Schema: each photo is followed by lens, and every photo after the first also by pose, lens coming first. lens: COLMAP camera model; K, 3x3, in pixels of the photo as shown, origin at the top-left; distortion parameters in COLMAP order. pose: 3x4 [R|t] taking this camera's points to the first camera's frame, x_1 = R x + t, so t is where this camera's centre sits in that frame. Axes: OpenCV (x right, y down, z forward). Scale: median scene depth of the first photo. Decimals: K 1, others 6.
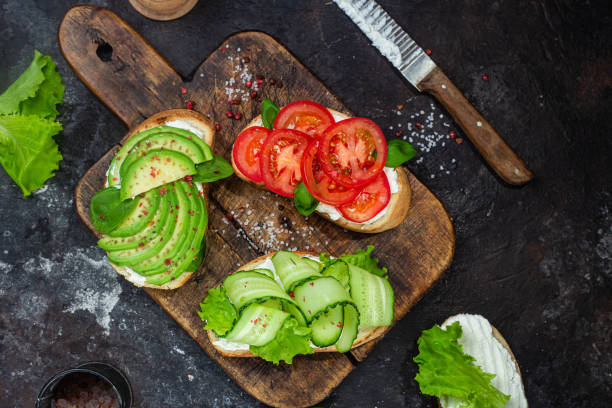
lens RADIAL K [[938.7, 0, 306.0], [0, 938.7, 214.5], [0, 0, 1]] dist [-0.127756, -0.085151]
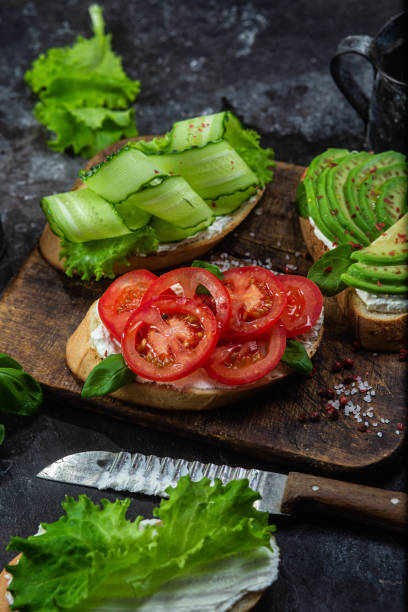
lens RADIAL K [[1726.3, 0, 216.5], [0, 1726.3, 318.7], [0, 0, 1]] dist [0.455095, -0.028129]
pose [[-0.921730, 0.256911, -0.290533, 0.397955], [-0.387701, -0.629753, 0.673126, -0.964161], [-0.010031, 0.733081, 0.680068, 0.085079]]
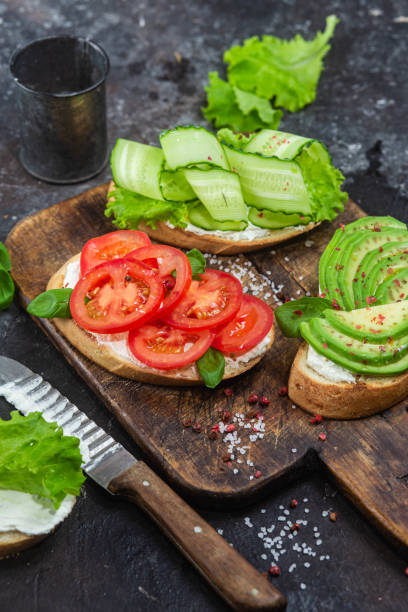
lens RADIAL K [[1726.3, 0, 216.5], [0, 1726.3, 318.7], [0, 0, 1]] dist [0.455095, -0.028129]
pose [[-0.975821, -0.208805, 0.064598, -0.121882], [0.190647, -0.668591, 0.718777, -1.063409], [-0.106895, 0.713713, 0.692233, 0.038721]]
